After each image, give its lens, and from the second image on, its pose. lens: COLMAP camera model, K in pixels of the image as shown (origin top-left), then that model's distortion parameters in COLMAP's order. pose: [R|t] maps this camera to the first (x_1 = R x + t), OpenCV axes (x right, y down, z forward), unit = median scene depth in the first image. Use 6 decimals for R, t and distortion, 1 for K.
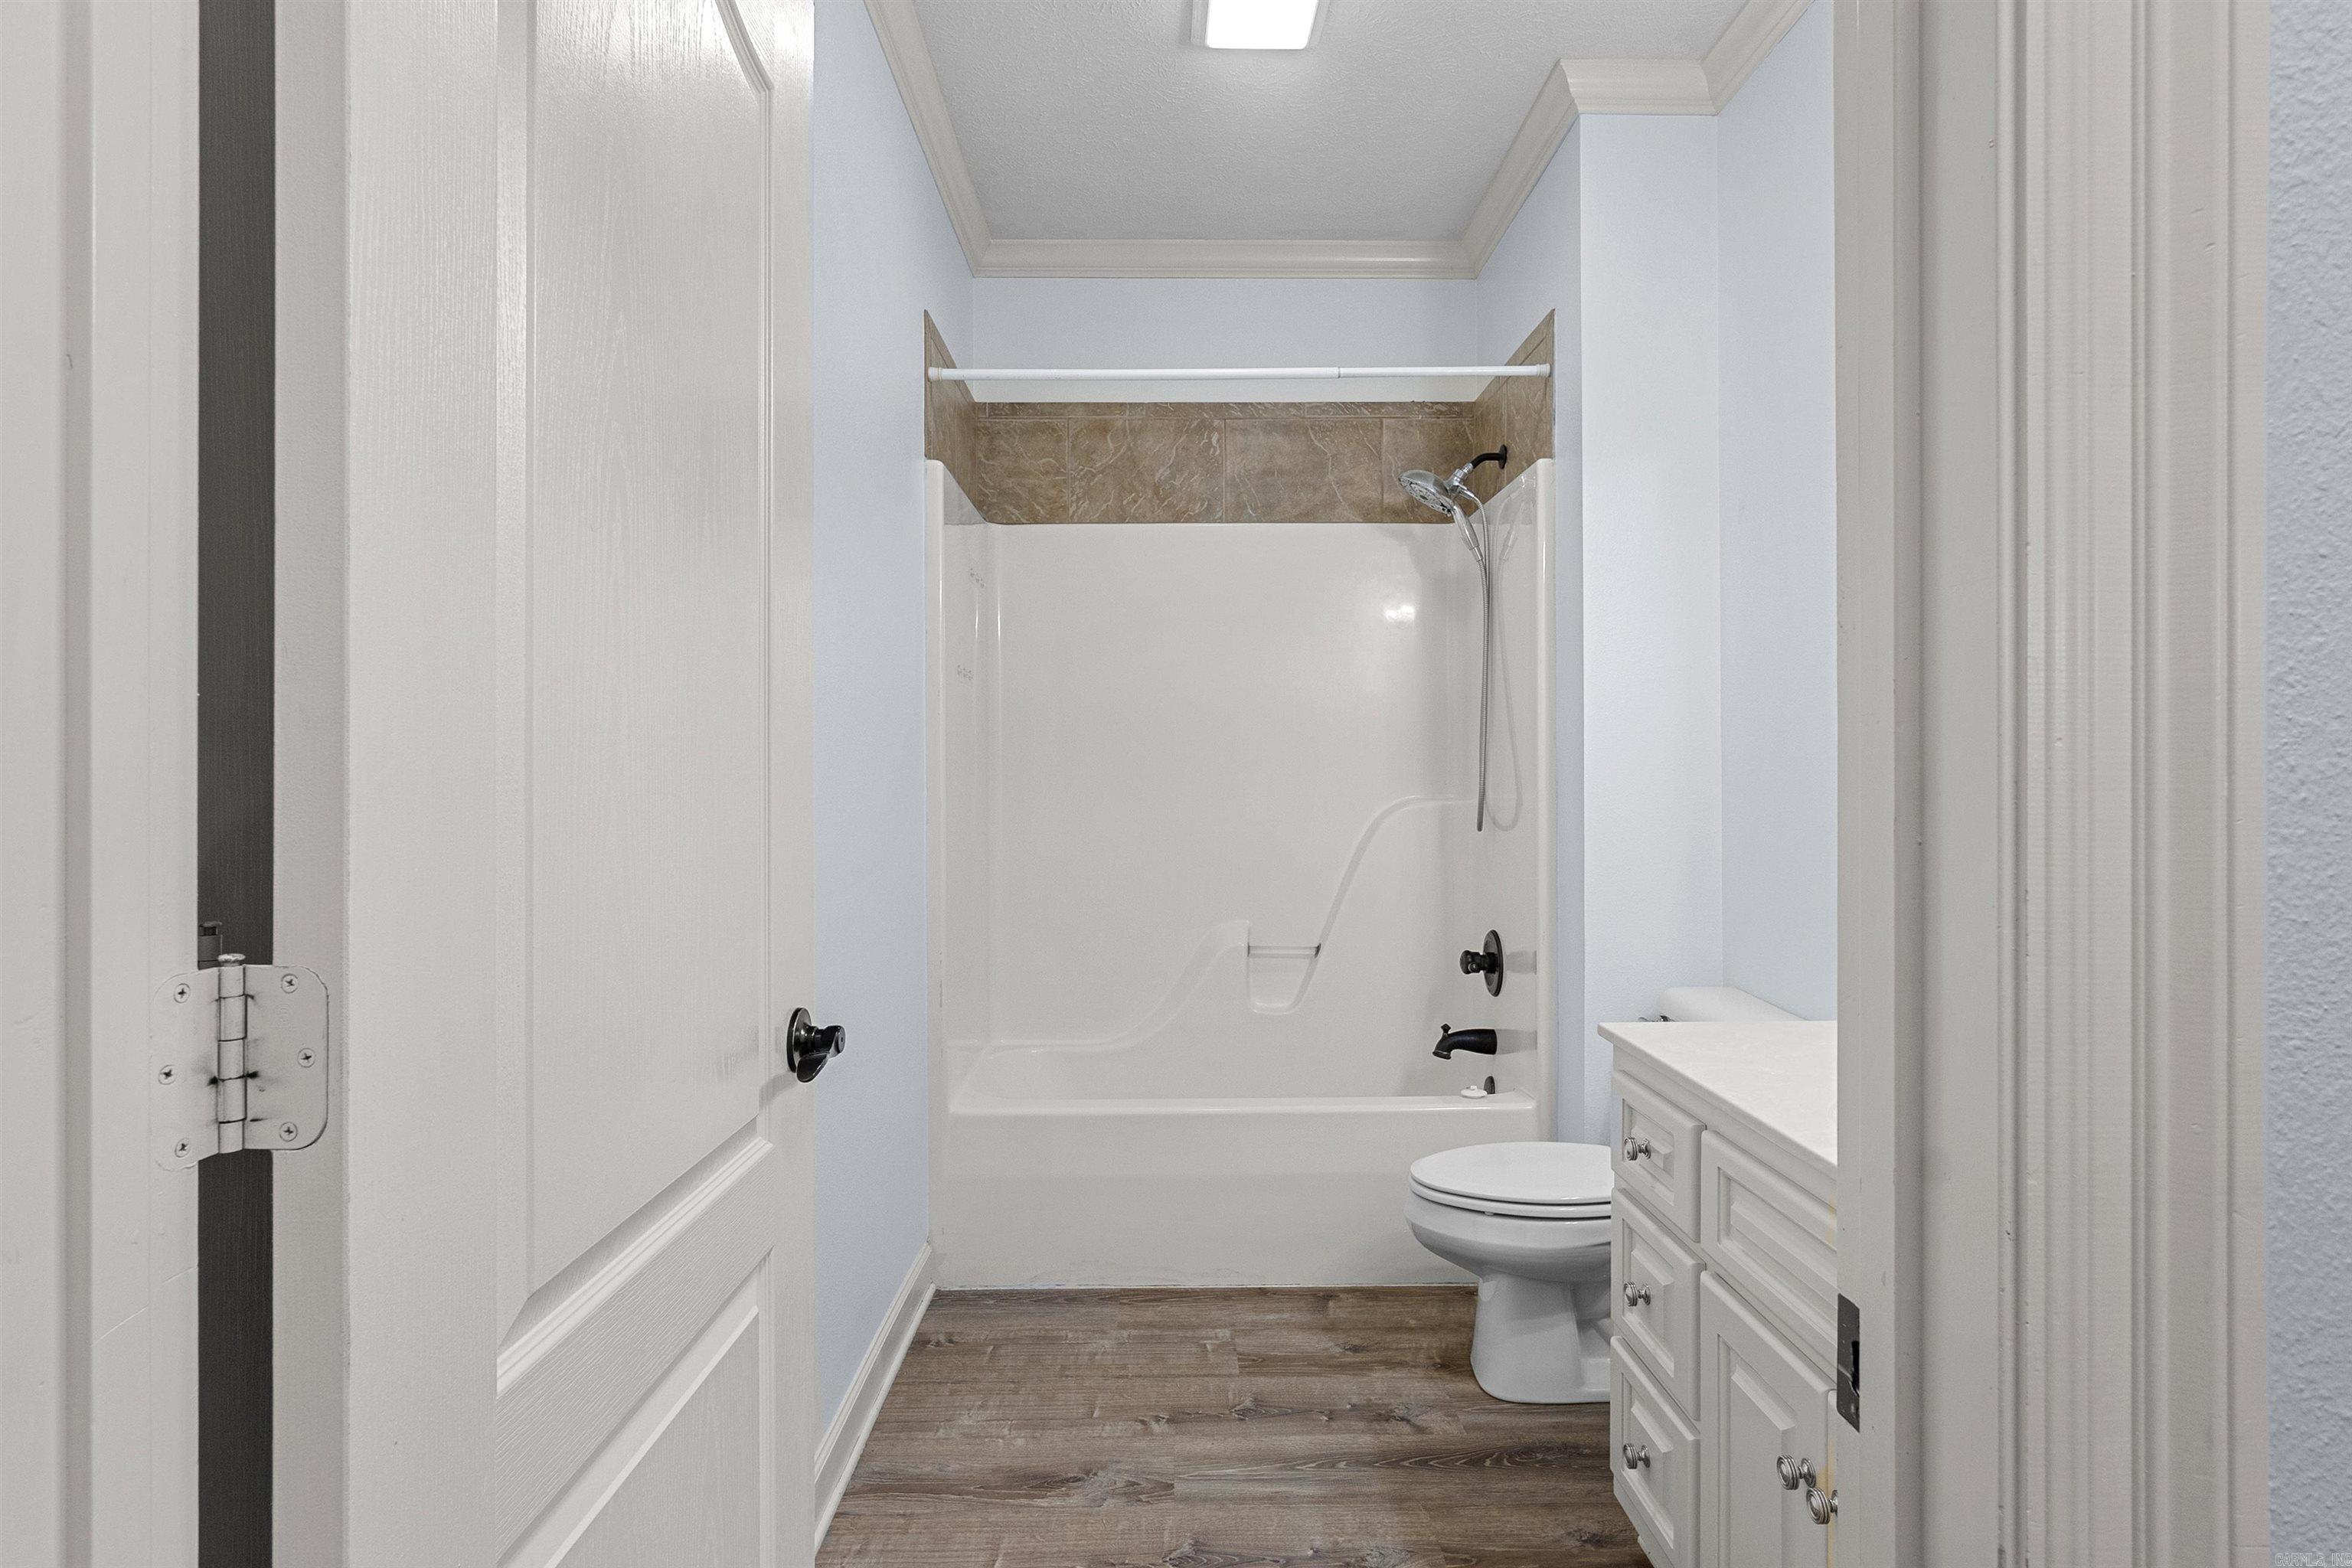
lens RADIAL K [[1275.6, 0, 1176.2], [0, 1275.6, 821.4], [0, 0, 1]] dist [-0.007118, 0.000117]
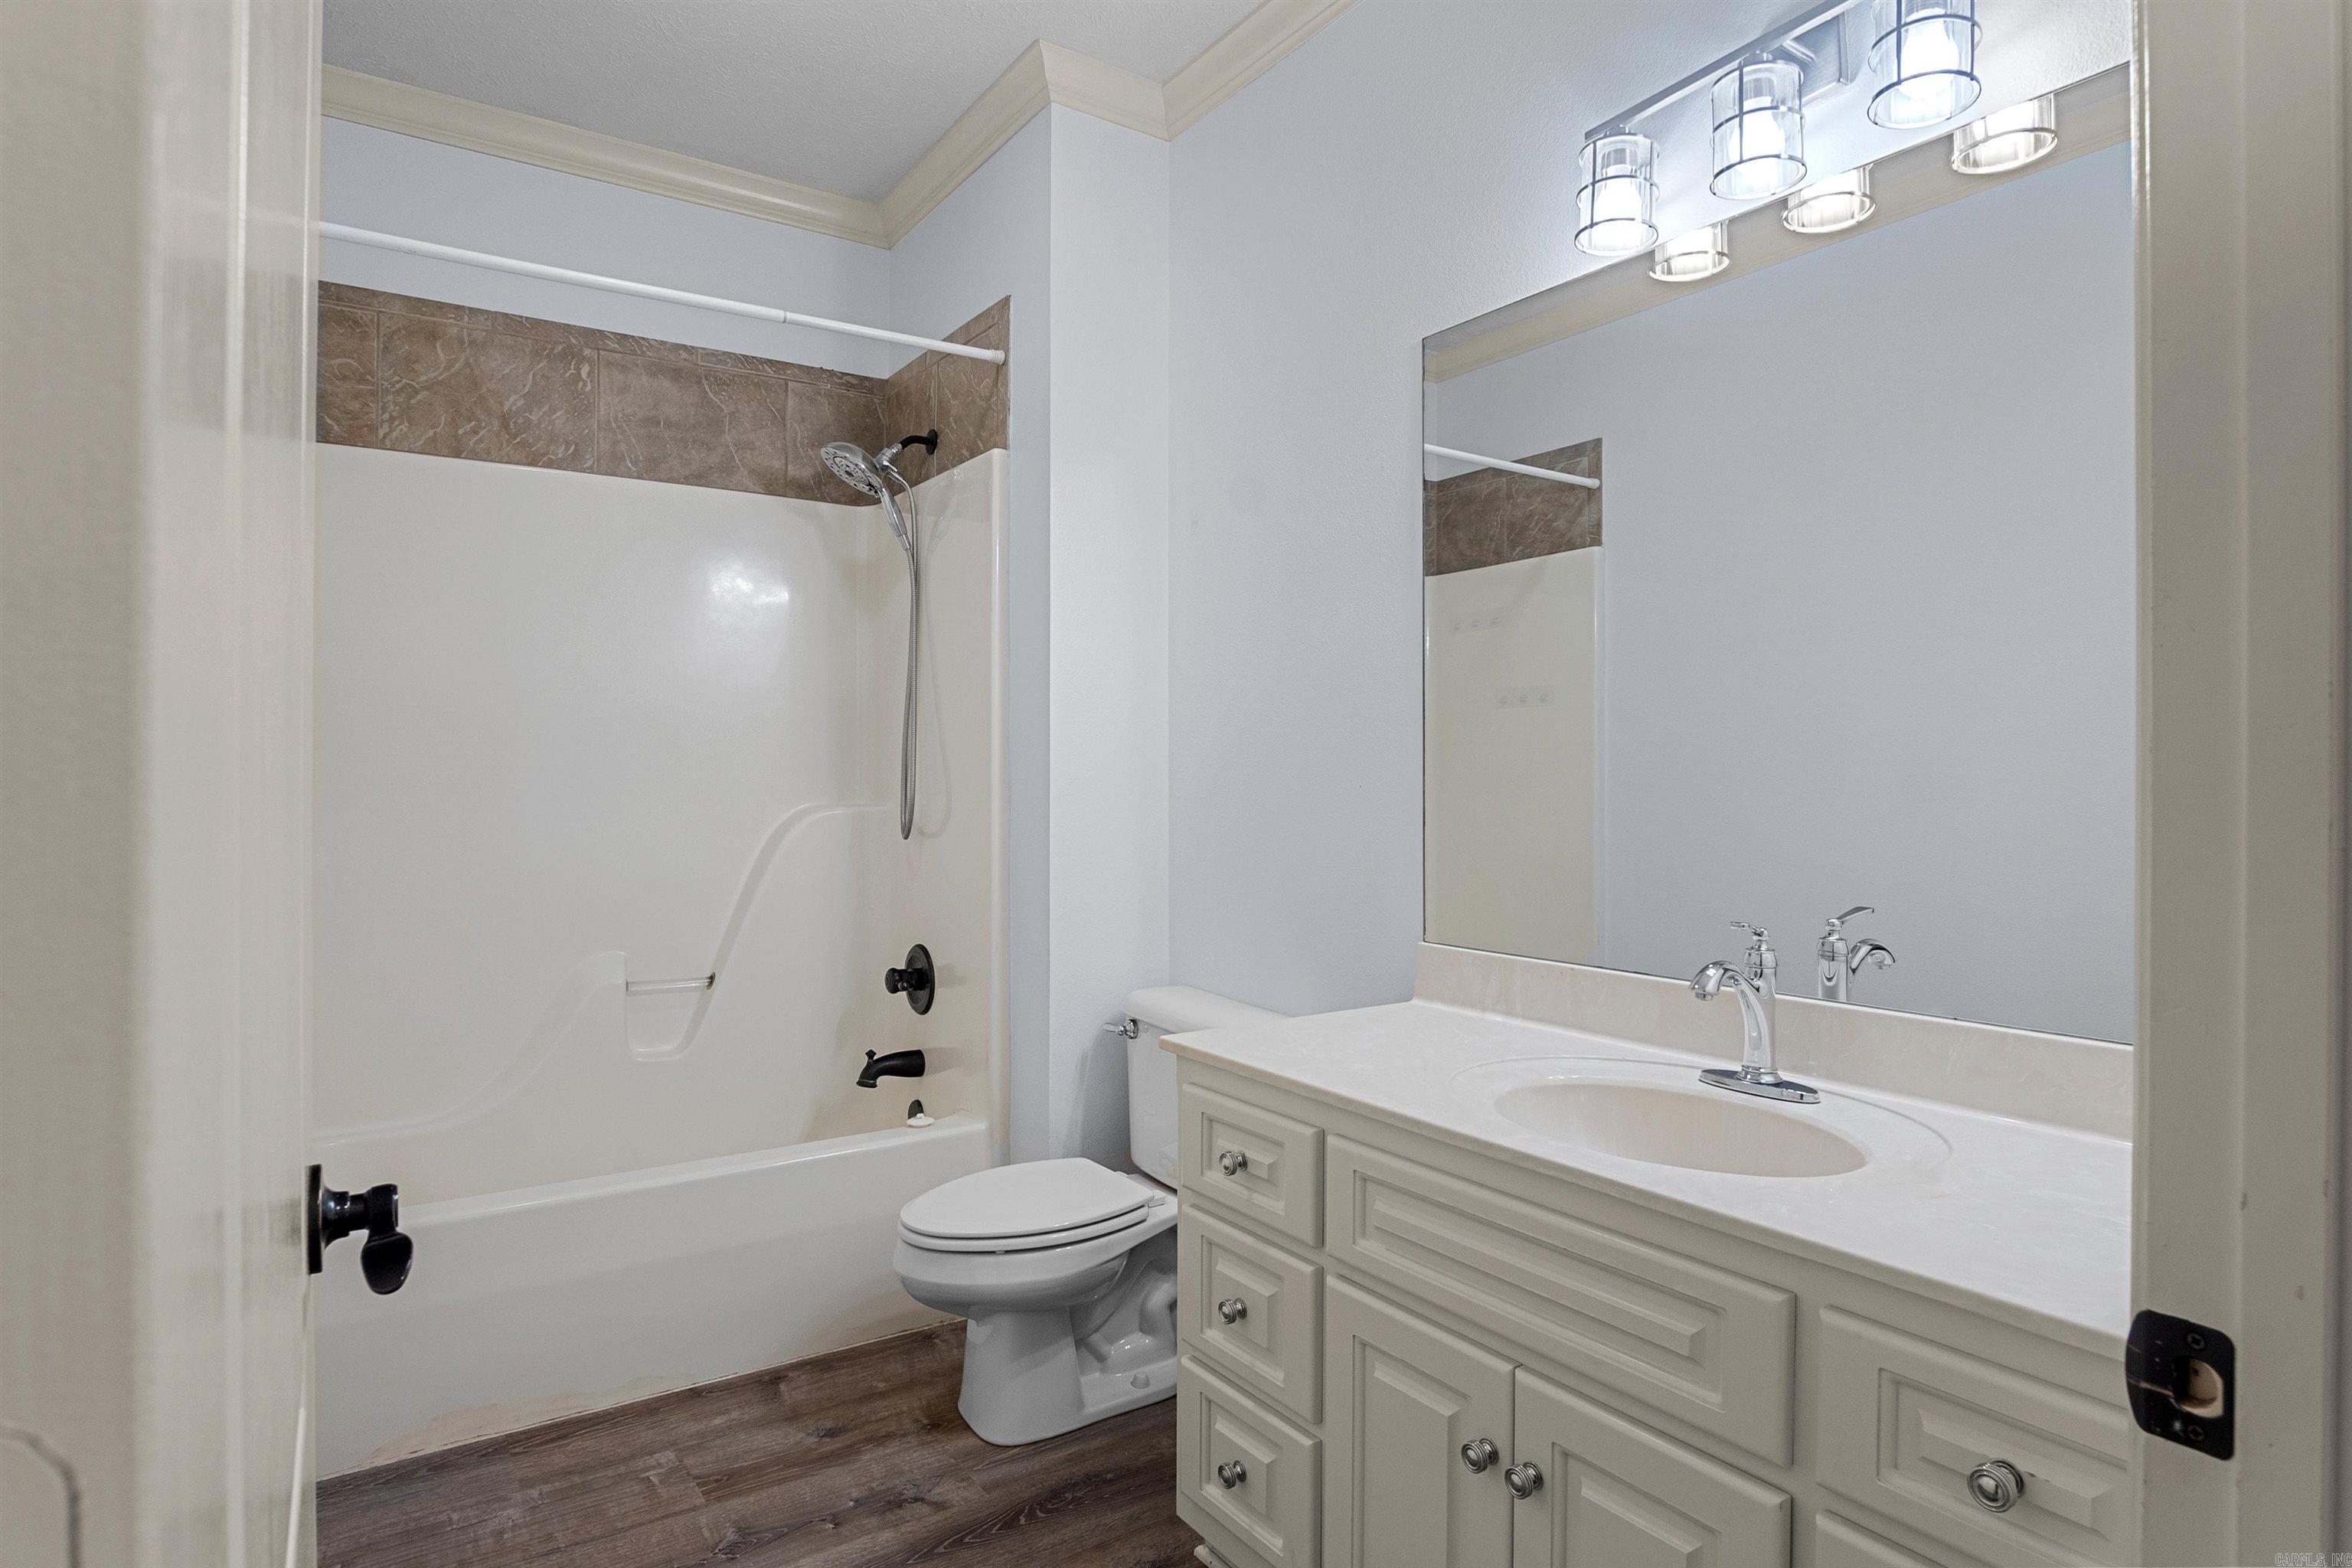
lens RADIAL K [[1278.0, 0, 1186.6], [0, 1278.0, 816.4], [0, 0, 1]] dist [-0.033610, 0.009588]
pose [[0.829448, -0.013495, 0.558421, -0.117857], [0.017822, 0.999838, -0.002311, -0.003247], [-0.558300, 0.011869, 0.829554, 0.116982]]
